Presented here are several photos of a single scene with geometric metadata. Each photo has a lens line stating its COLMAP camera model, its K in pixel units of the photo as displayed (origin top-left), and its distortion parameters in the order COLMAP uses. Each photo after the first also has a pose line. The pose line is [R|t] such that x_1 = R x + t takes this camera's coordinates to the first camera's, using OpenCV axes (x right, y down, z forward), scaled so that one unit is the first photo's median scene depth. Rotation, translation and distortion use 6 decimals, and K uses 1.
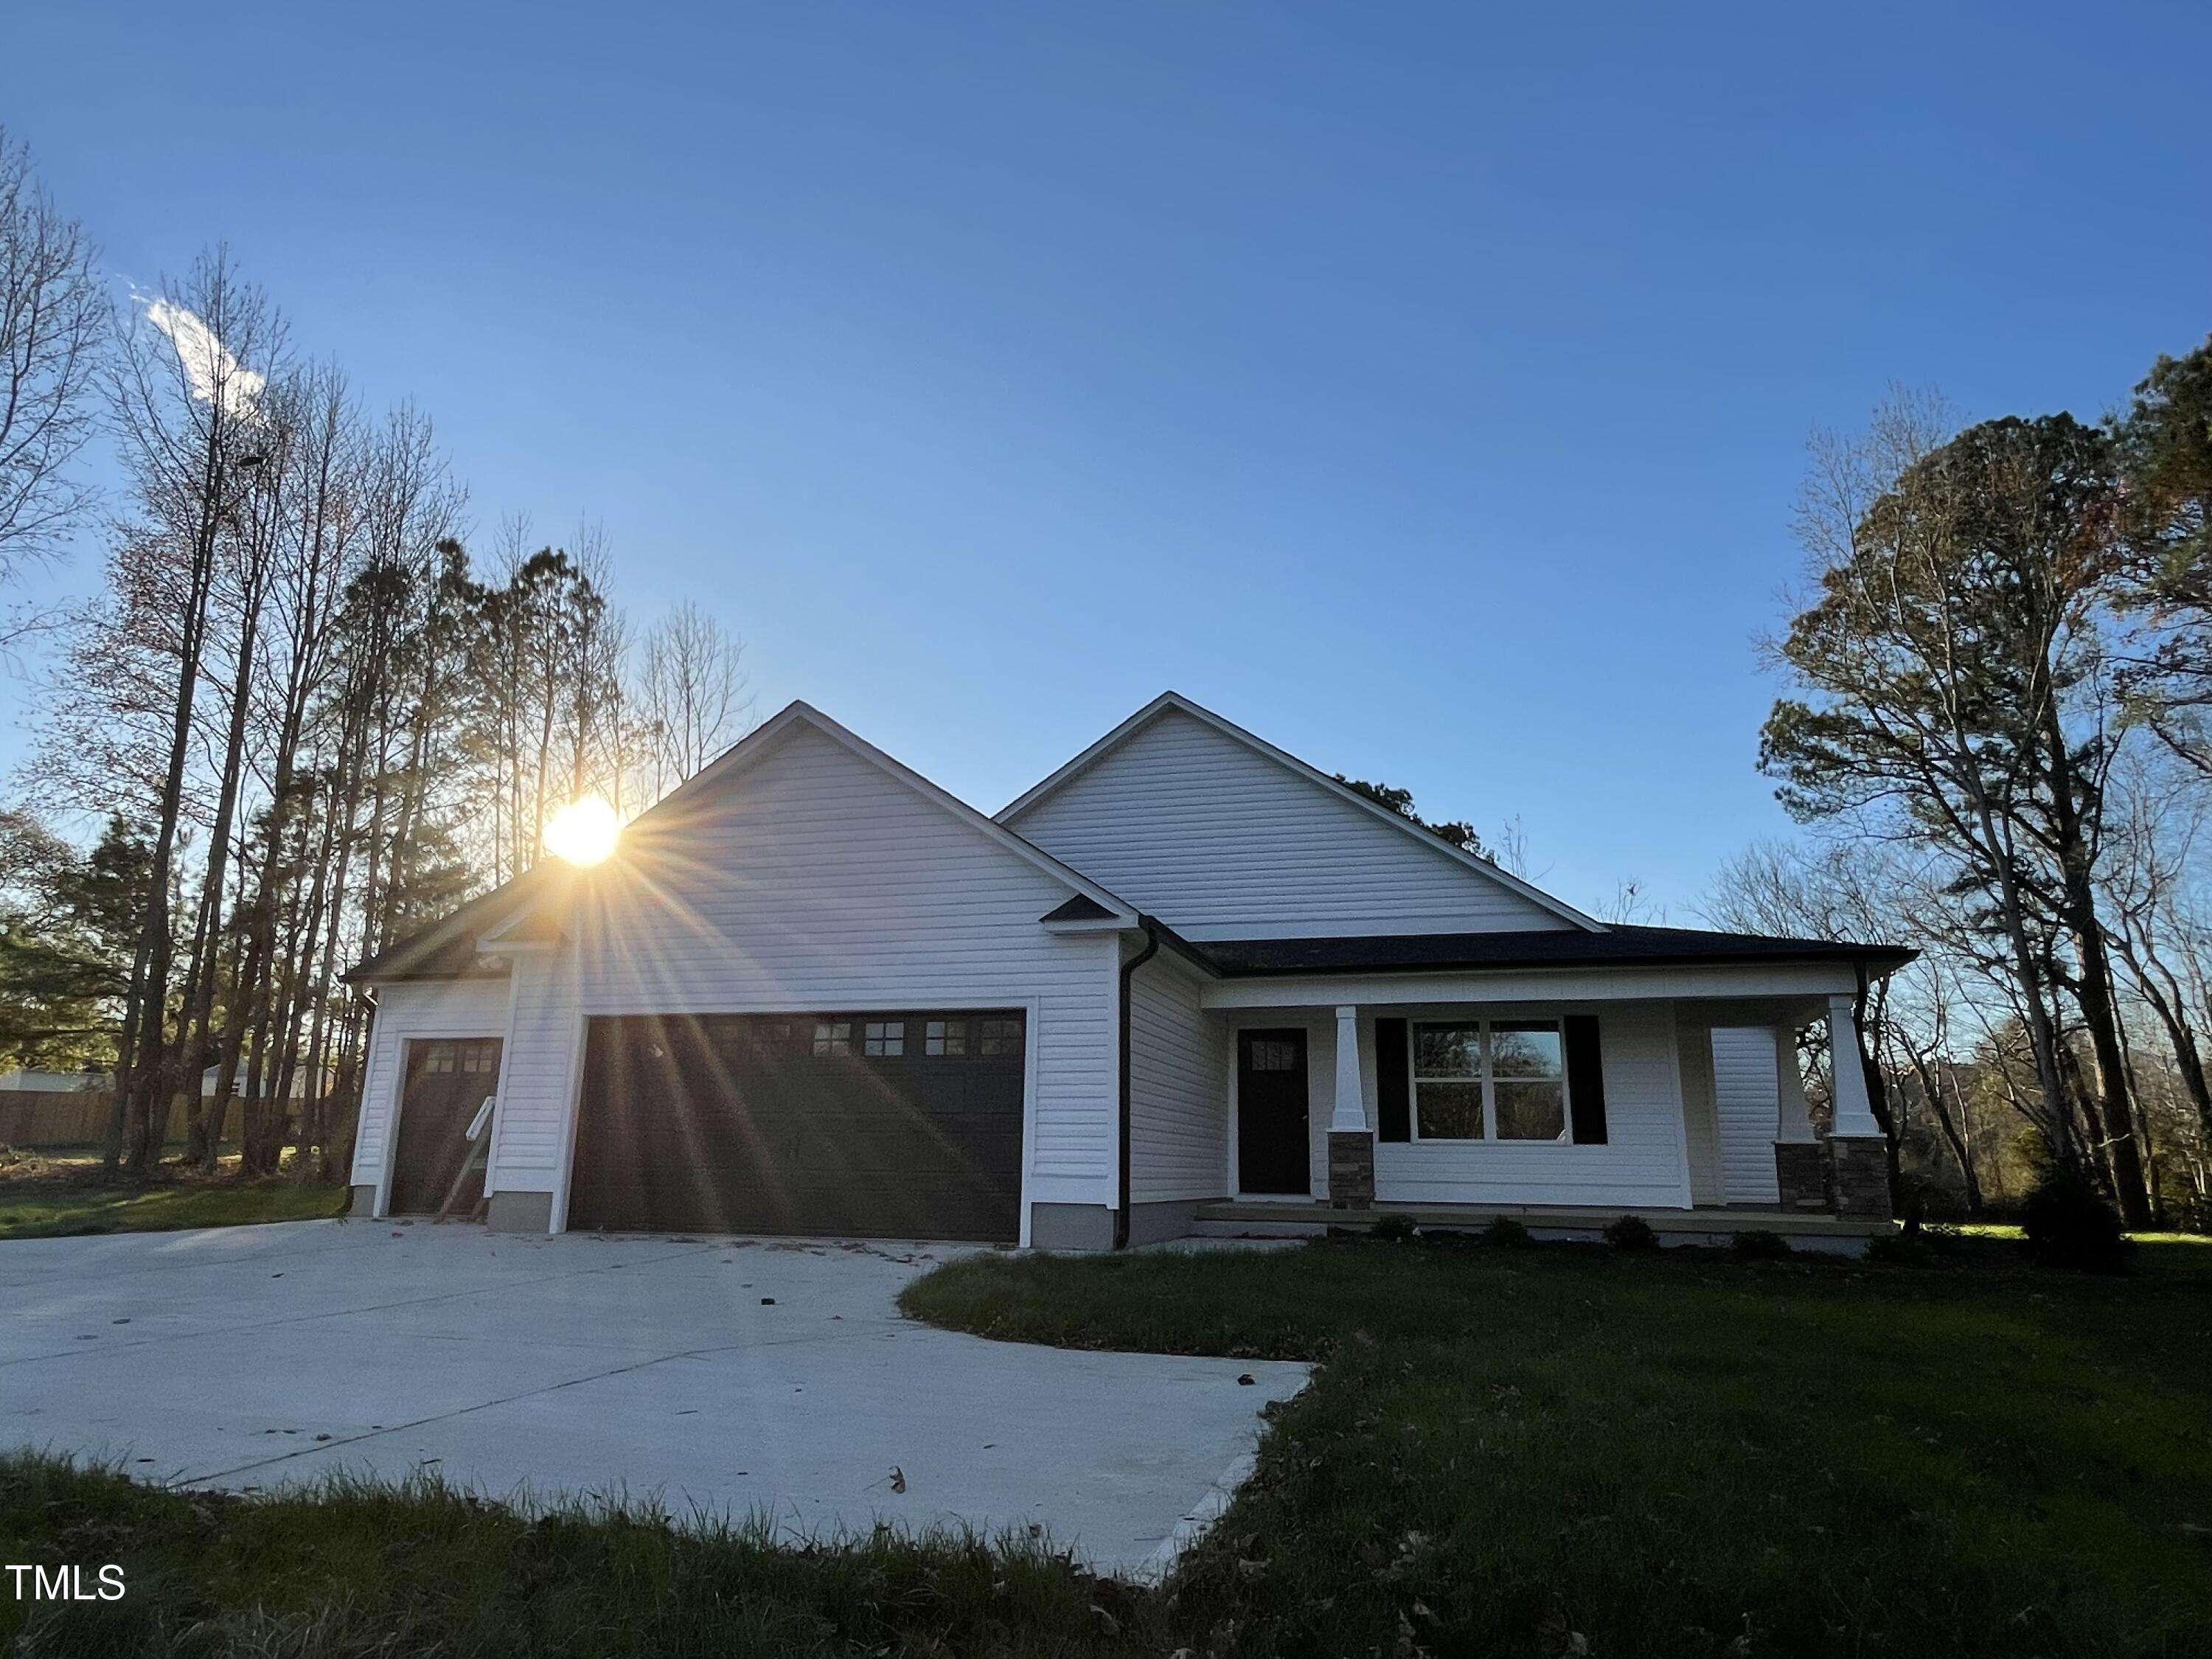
lens RADIAL K [[1359.9, 0, 1106.0], [0, 1359.9, 829.5], [0, 0, 1]] dist [0.000613, 0.000300]
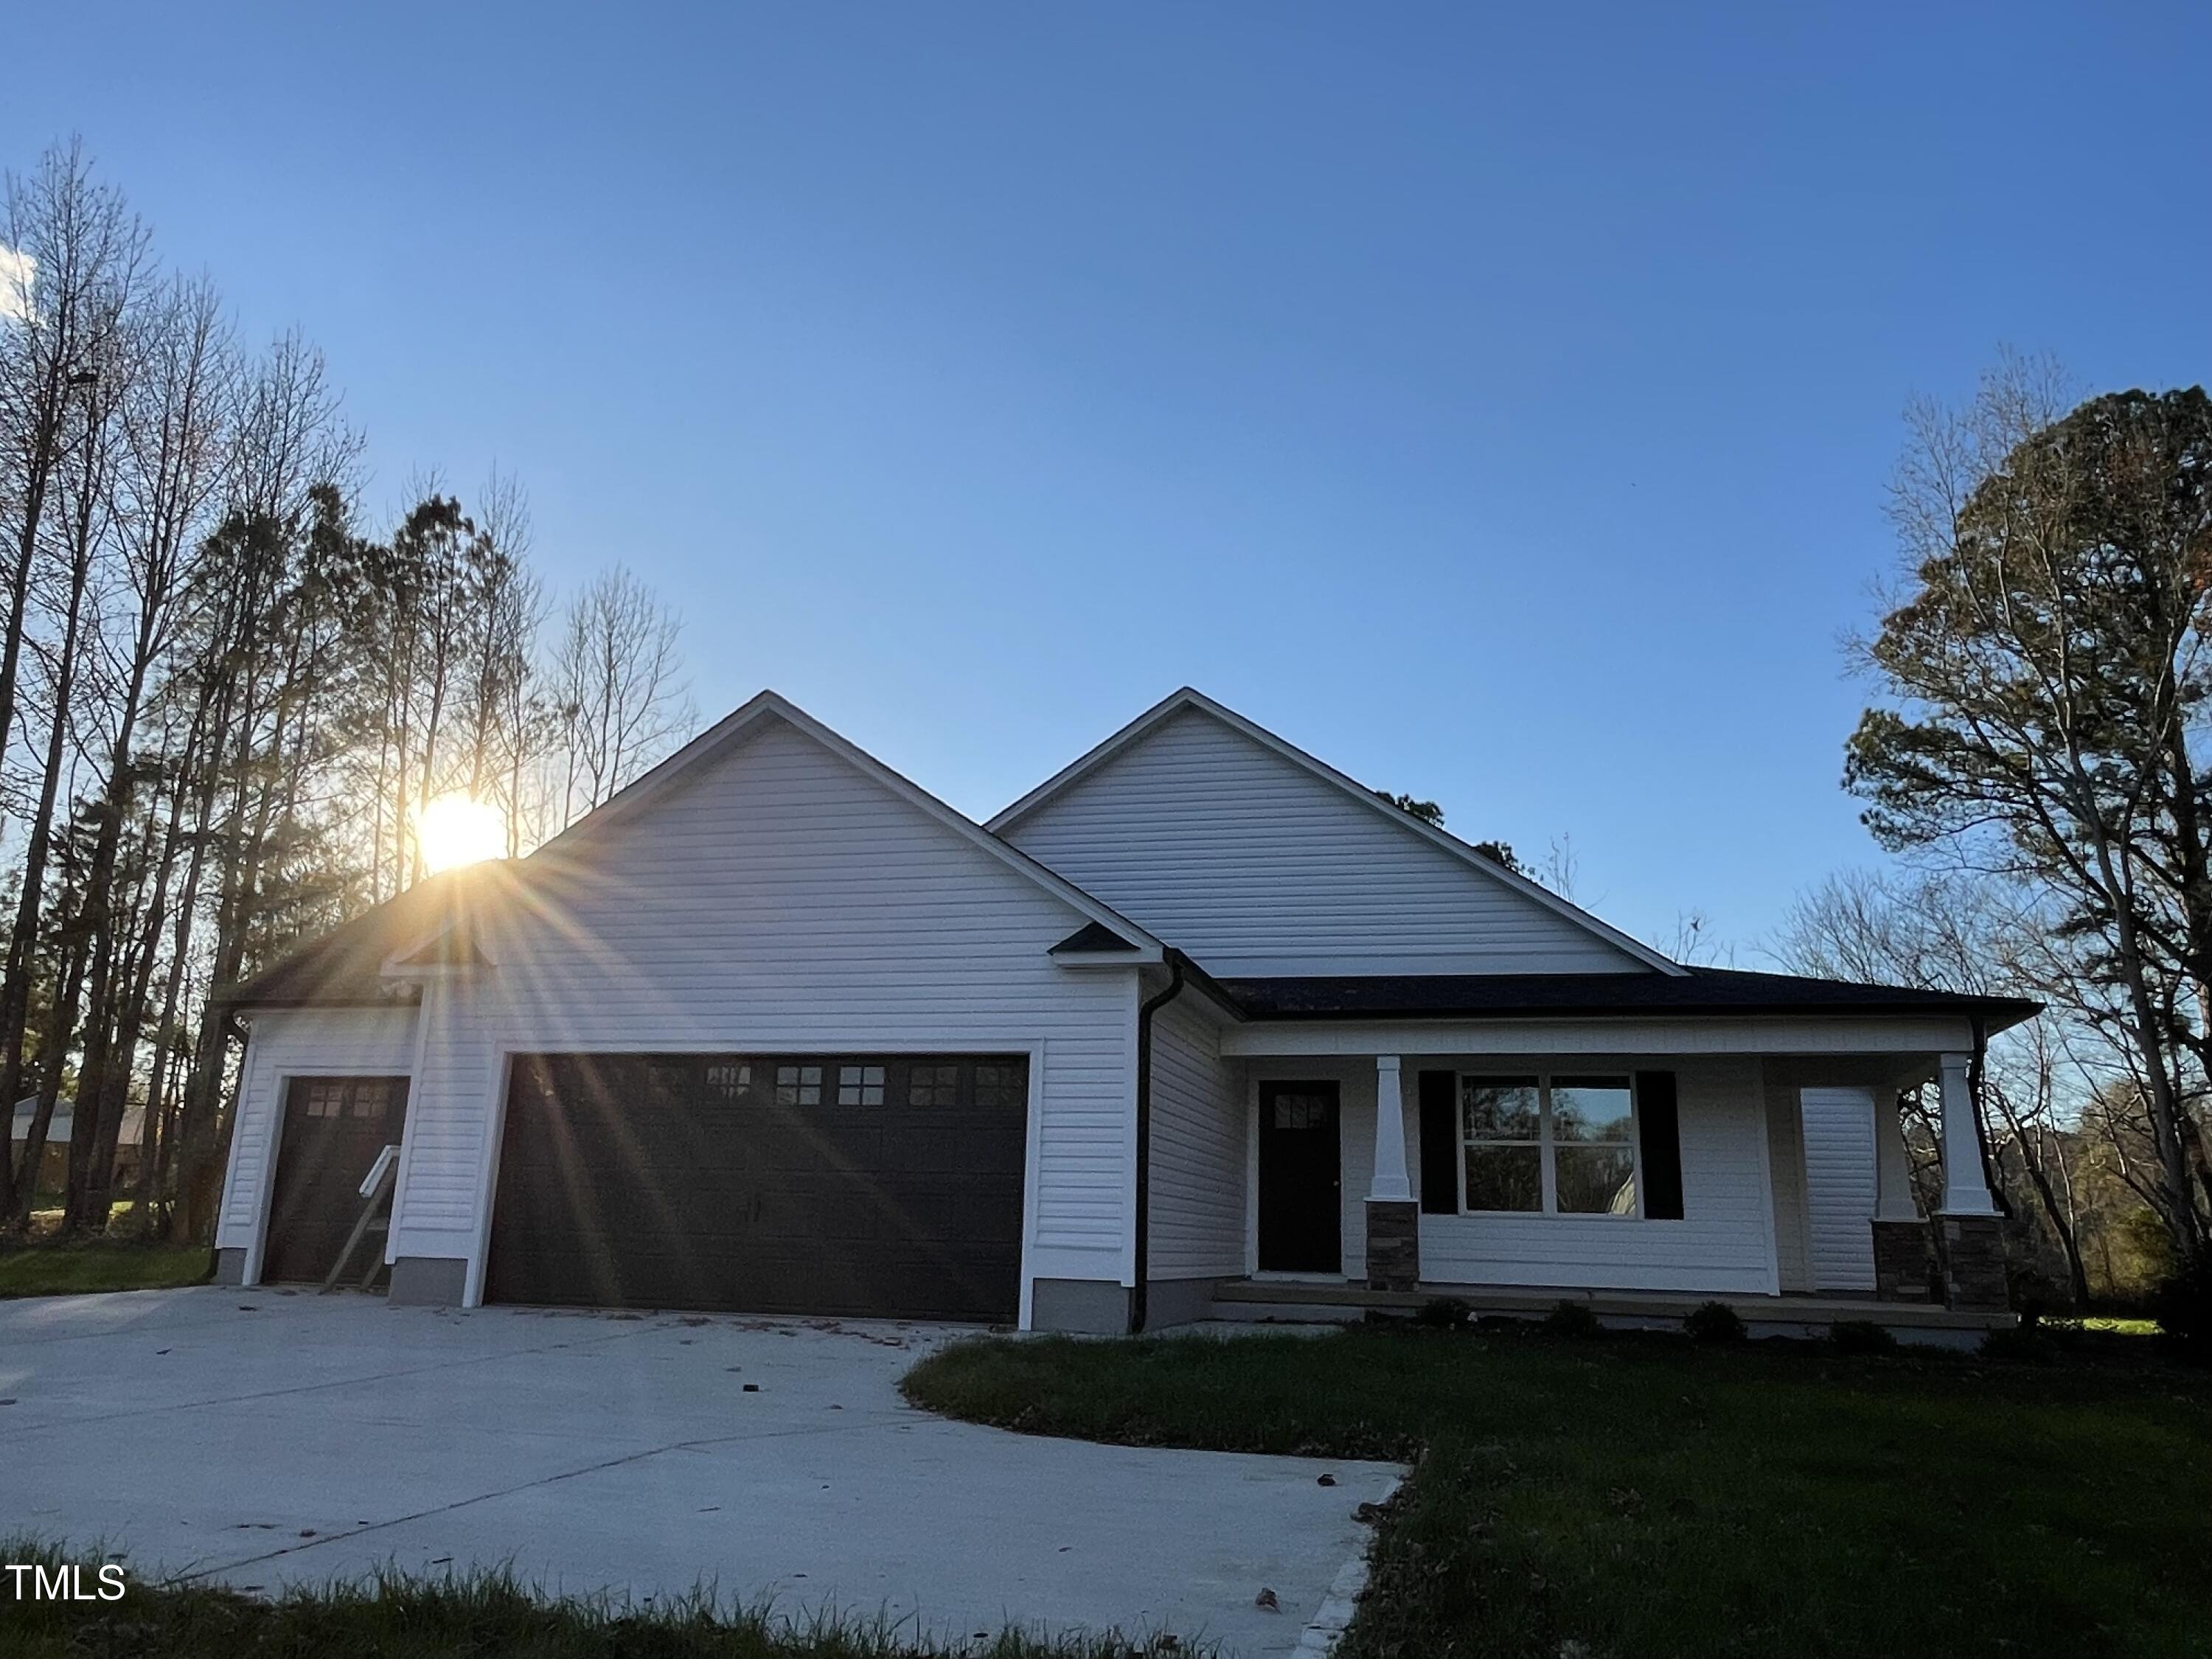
lens RADIAL K [[1600.0, 0, 1119.1], [0, 1600.0, 829.7], [0, 0, 1]] dist [0.002498, -0.001647]
pose [[0.999402, 0.020619, 0.027754, -0.019010], [-0.020424, 0.999765, -0.007276, -0.002503], [-0.027897, 0.006704, 0.999588, -0.011541]]
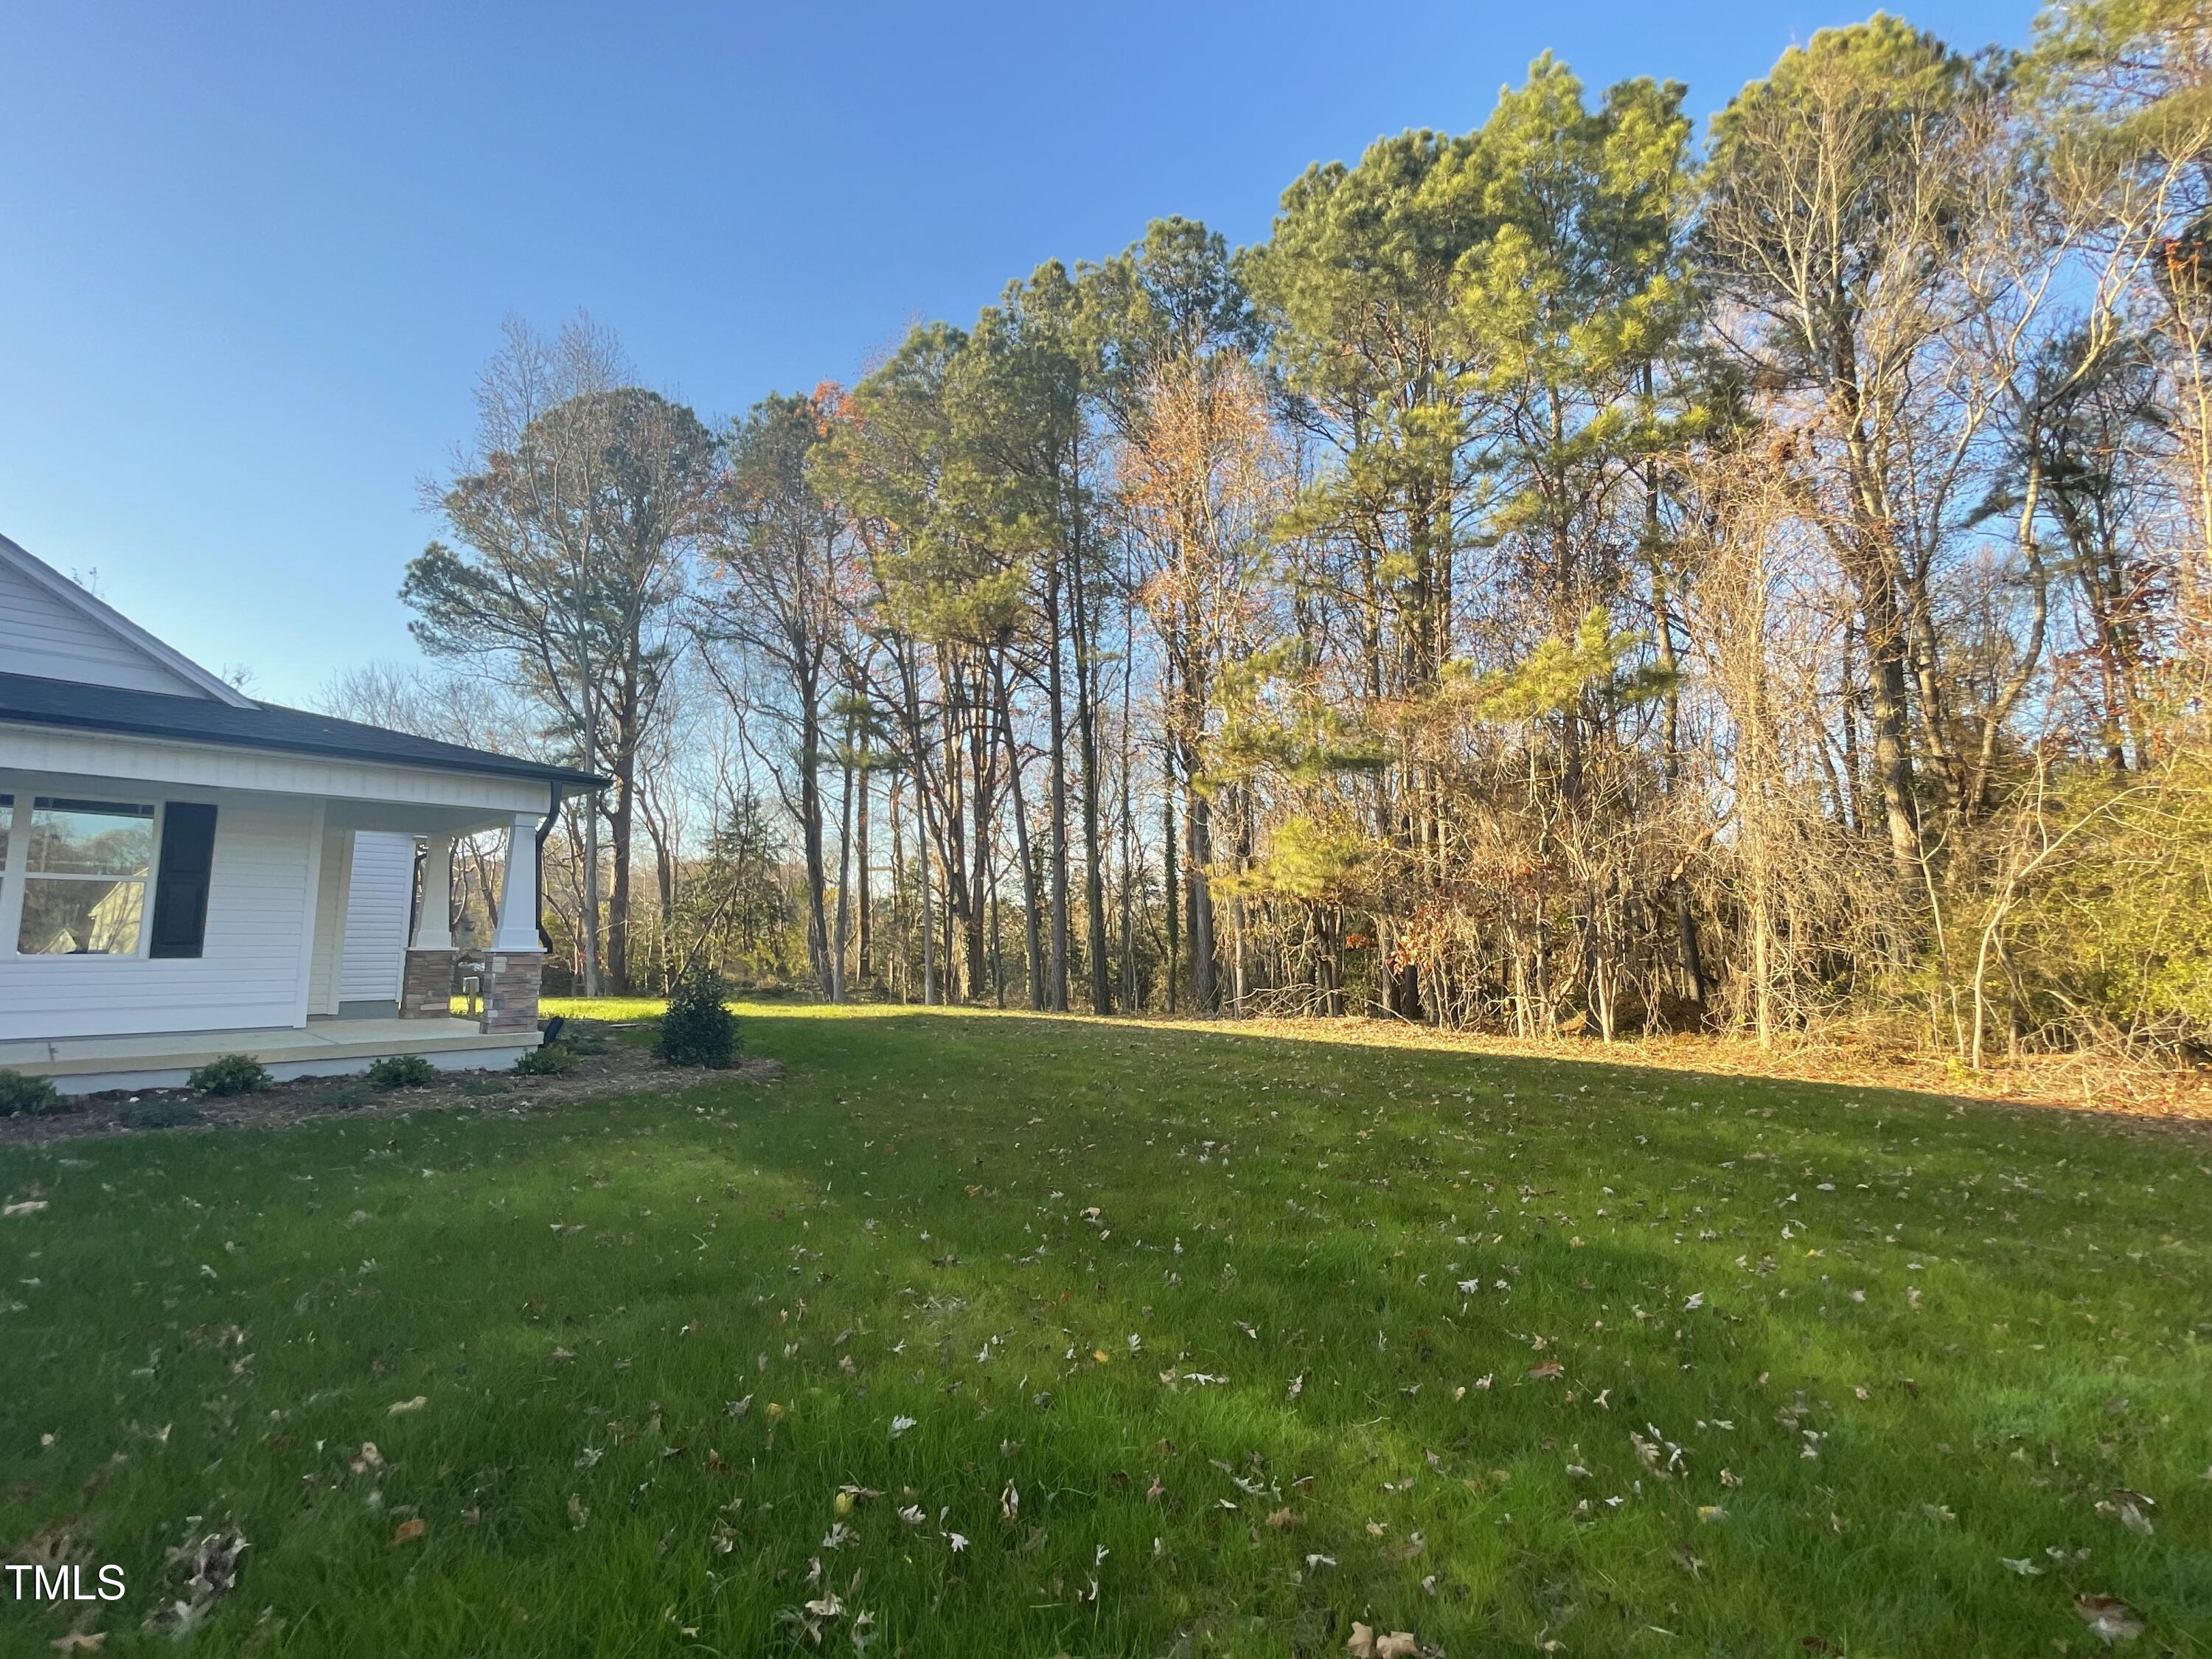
lens RADIAL K [[1020.0, 0, 1106.0], [0, 1020.0, 829.5], [0, 0, 1]] dist [-0.000681, -0.000013]
pose [[0.453049, 0.088784, 0.887054, 0.042848], [-0.211692, 0.977282, 0.010304, 0.022794], [-0.865987, -0.192451, 0.461551, 0.180525]]
